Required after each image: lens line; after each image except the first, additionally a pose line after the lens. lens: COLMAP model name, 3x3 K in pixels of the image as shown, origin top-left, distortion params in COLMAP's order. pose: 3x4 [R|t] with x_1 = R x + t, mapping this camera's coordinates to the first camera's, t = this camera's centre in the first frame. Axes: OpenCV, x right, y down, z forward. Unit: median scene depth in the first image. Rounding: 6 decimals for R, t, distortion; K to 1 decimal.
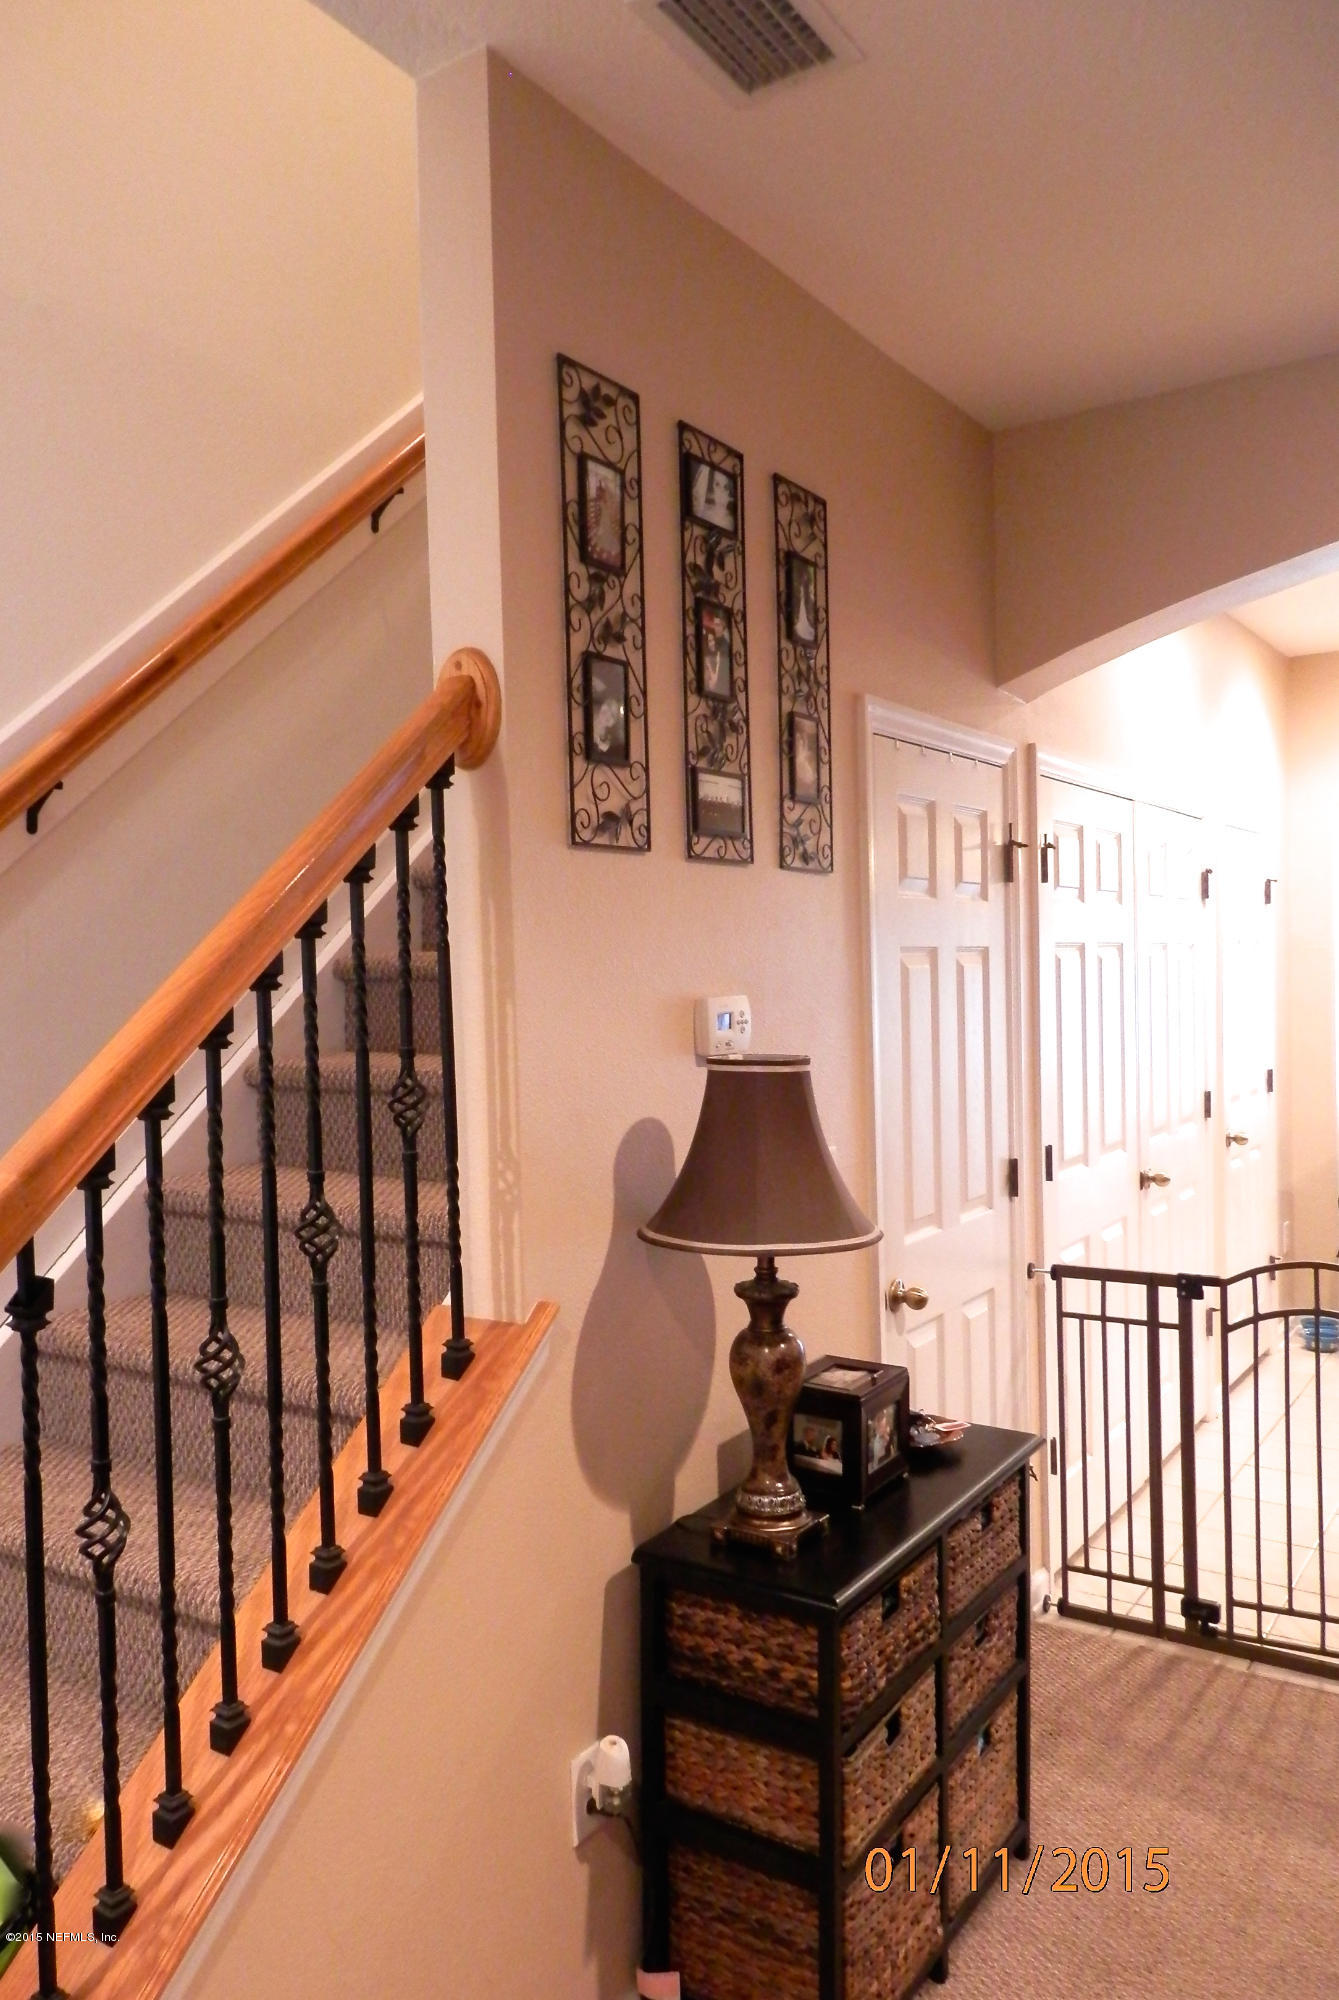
lens RADIAL K [[1240.5, 0, 669.5], [0, 1240.5, 1000.0], [0, 0, 1]] dist [0.002568, 0.000278]
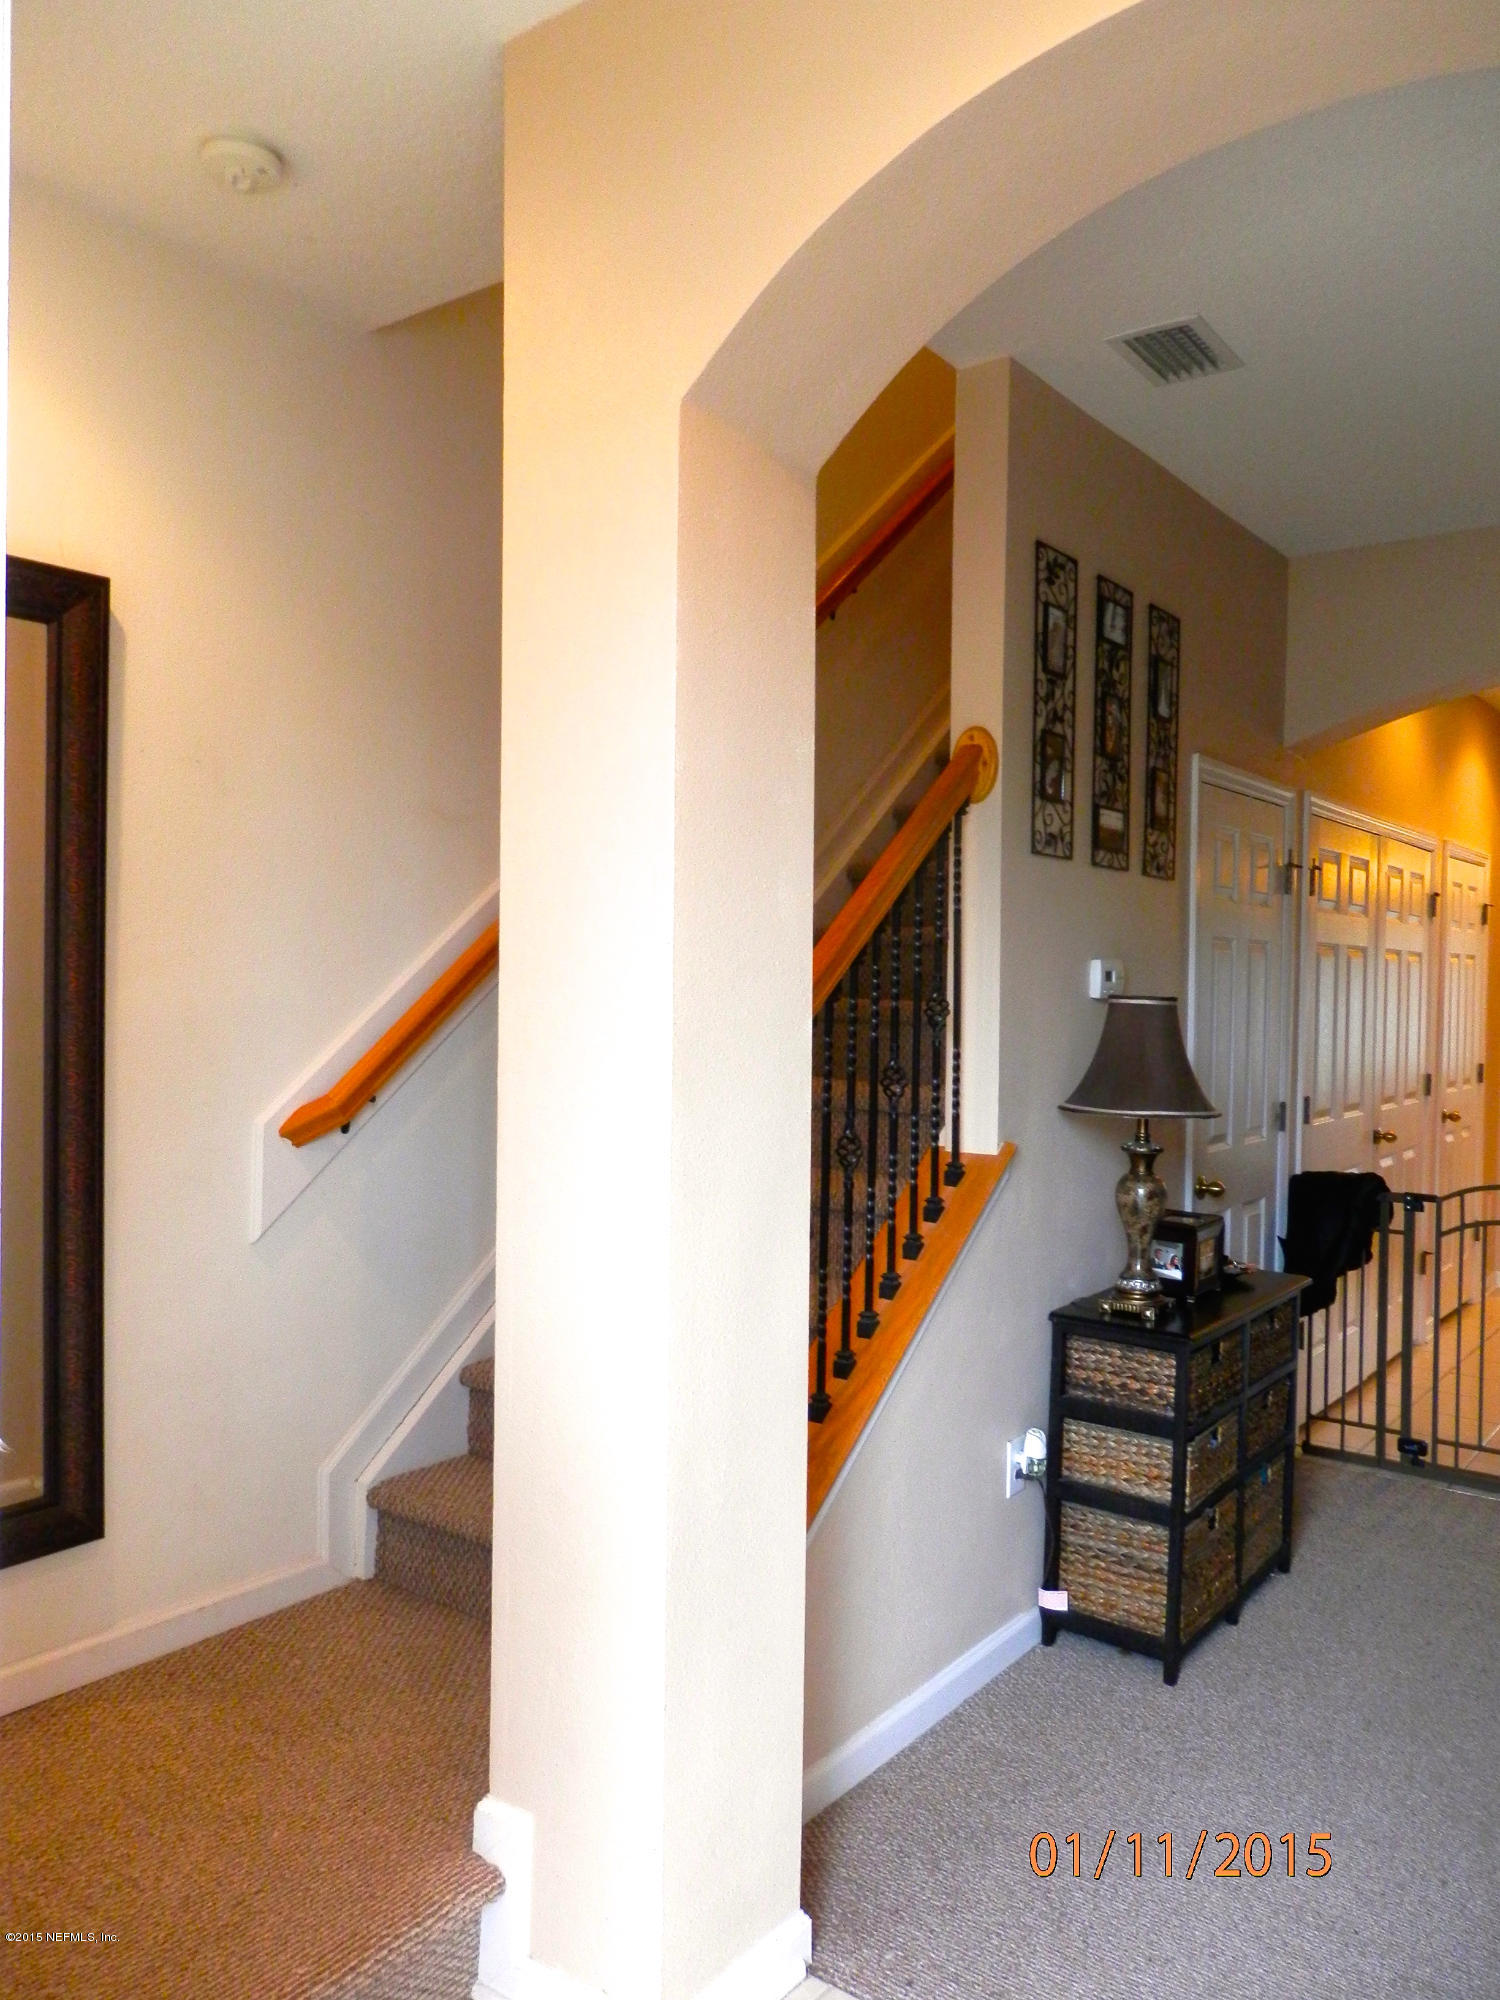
lens RADIAL K [[1471.8, 0, 750.0], [0, 1471.8, 1000.0], [0, 0, 1]] dist [0.002164, 0.006526]
pose [[0.998820, 0.046201, -0.014948, -0.359192], [-0.046490, 0.998726, -0.019611, 0.100763], [0.014023, 0.020282, 0.999696, -0.767969]]
